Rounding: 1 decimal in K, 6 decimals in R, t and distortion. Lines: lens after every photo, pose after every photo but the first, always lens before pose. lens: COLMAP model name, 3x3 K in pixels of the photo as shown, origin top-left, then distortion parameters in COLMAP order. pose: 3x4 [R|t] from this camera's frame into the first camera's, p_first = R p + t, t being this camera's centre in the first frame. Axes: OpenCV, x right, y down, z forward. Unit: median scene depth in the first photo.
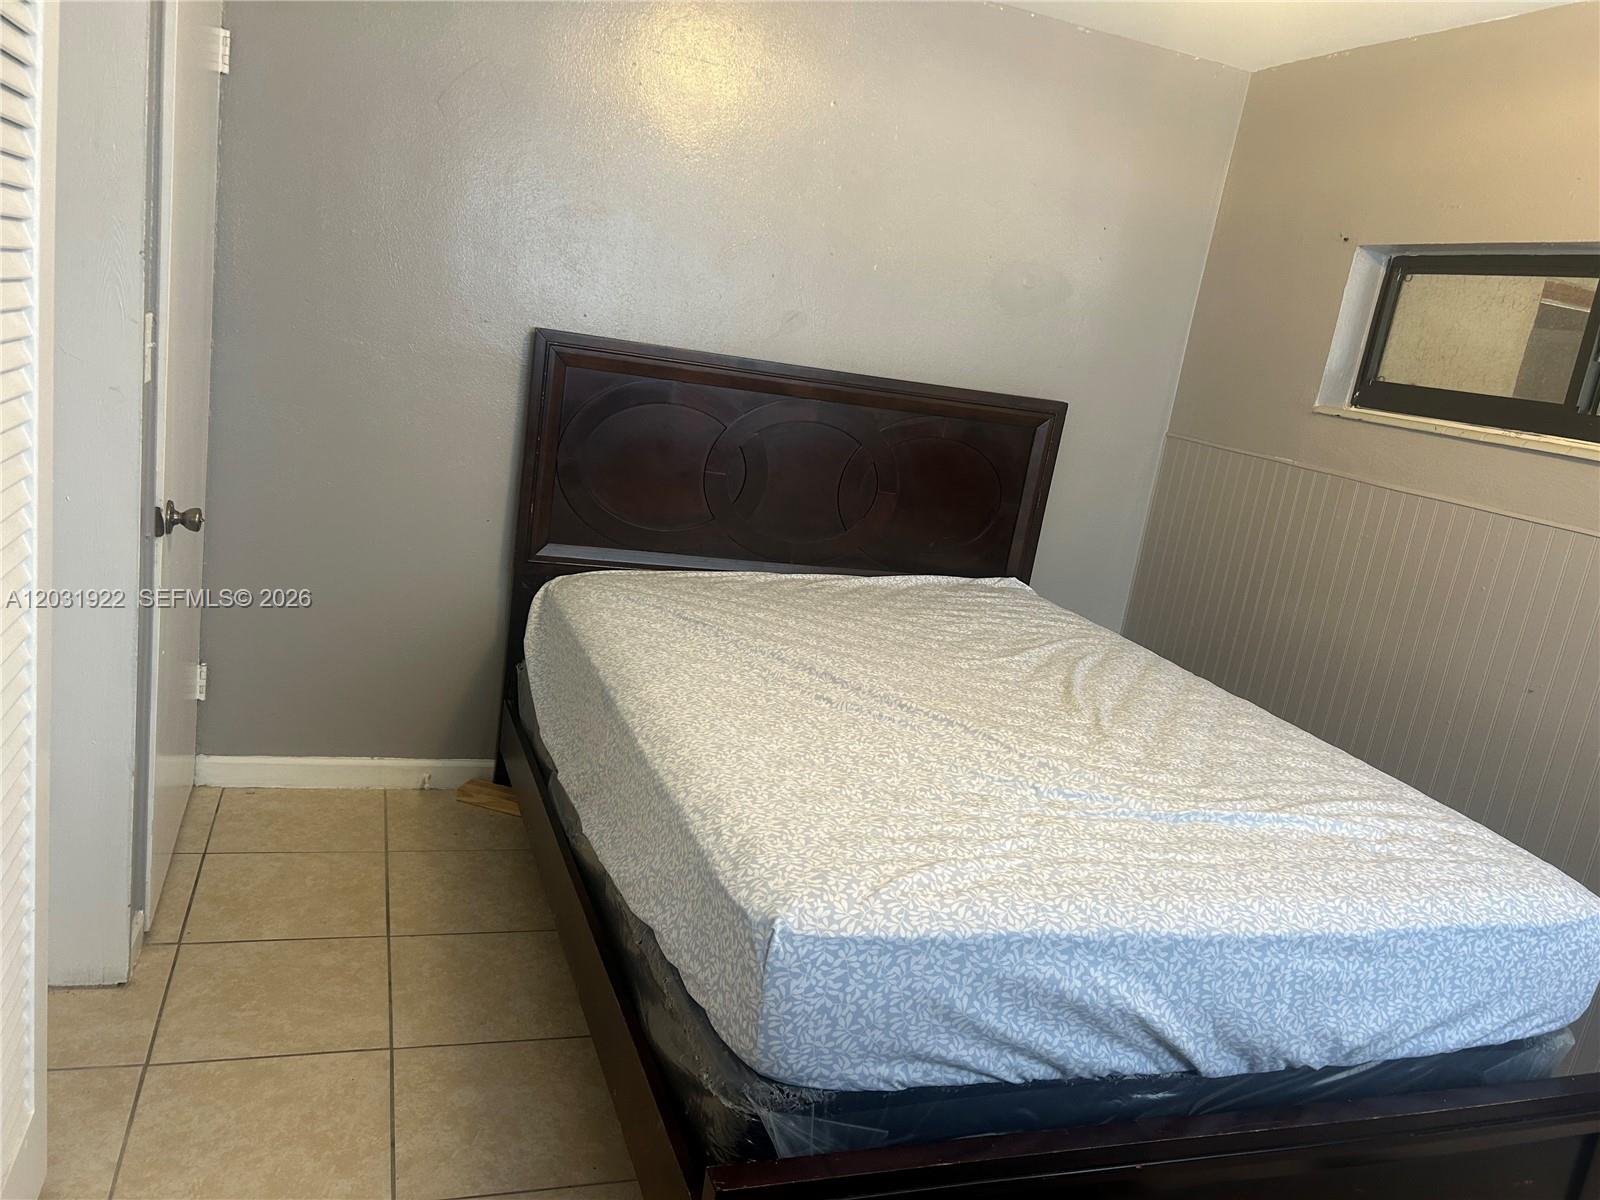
lens RADIAL K [[1193.3, 0, 800.0], [0, 1193.3, 600.0], [0, 0, 1]] dist [0.007272, 0.001879]
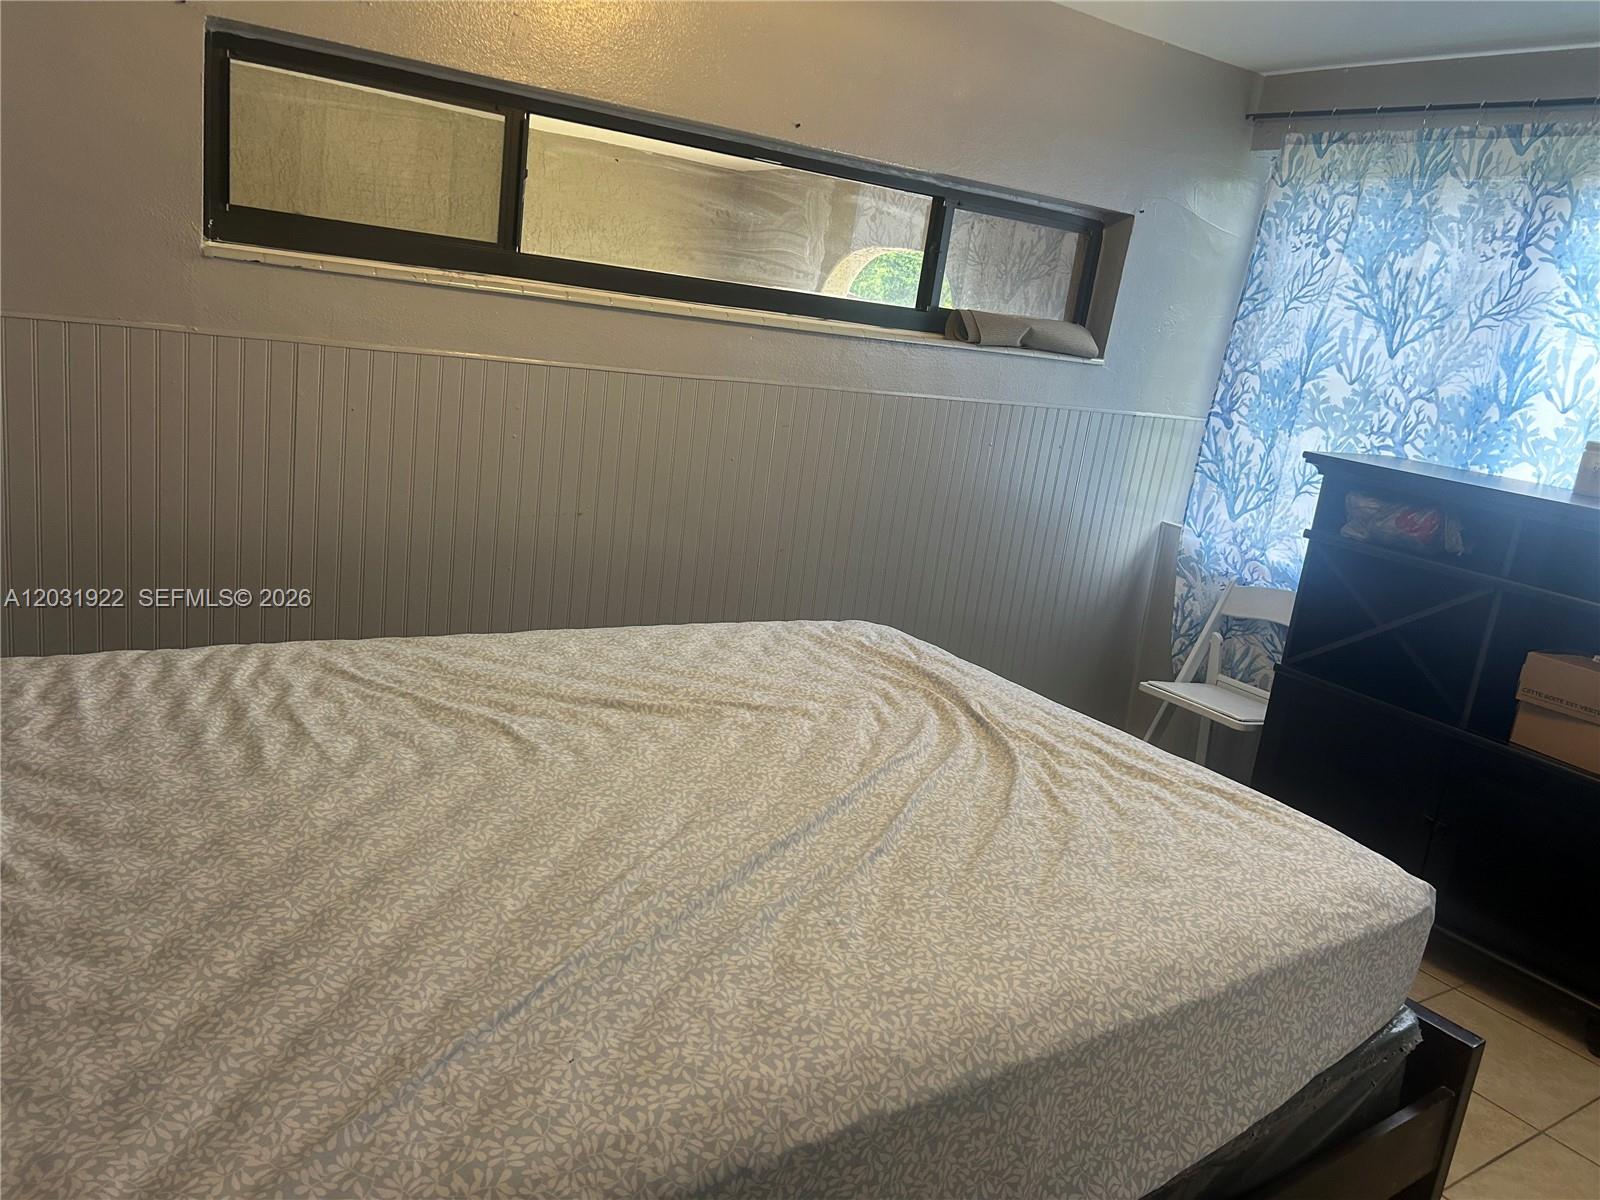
lens RADIAL K [[1193.3, 0, 800.0], [0, 1193.3, 600.0], [0, 0, 1]] dist [0.007272, 0.001879]
pose [[-0.228838, -0.403968, 0.885688, -0.460589], [0.060638, 0.902148, 0.427143, -0.309982], [-0.971574, 0.151453, -0.181950, 0.979020]]
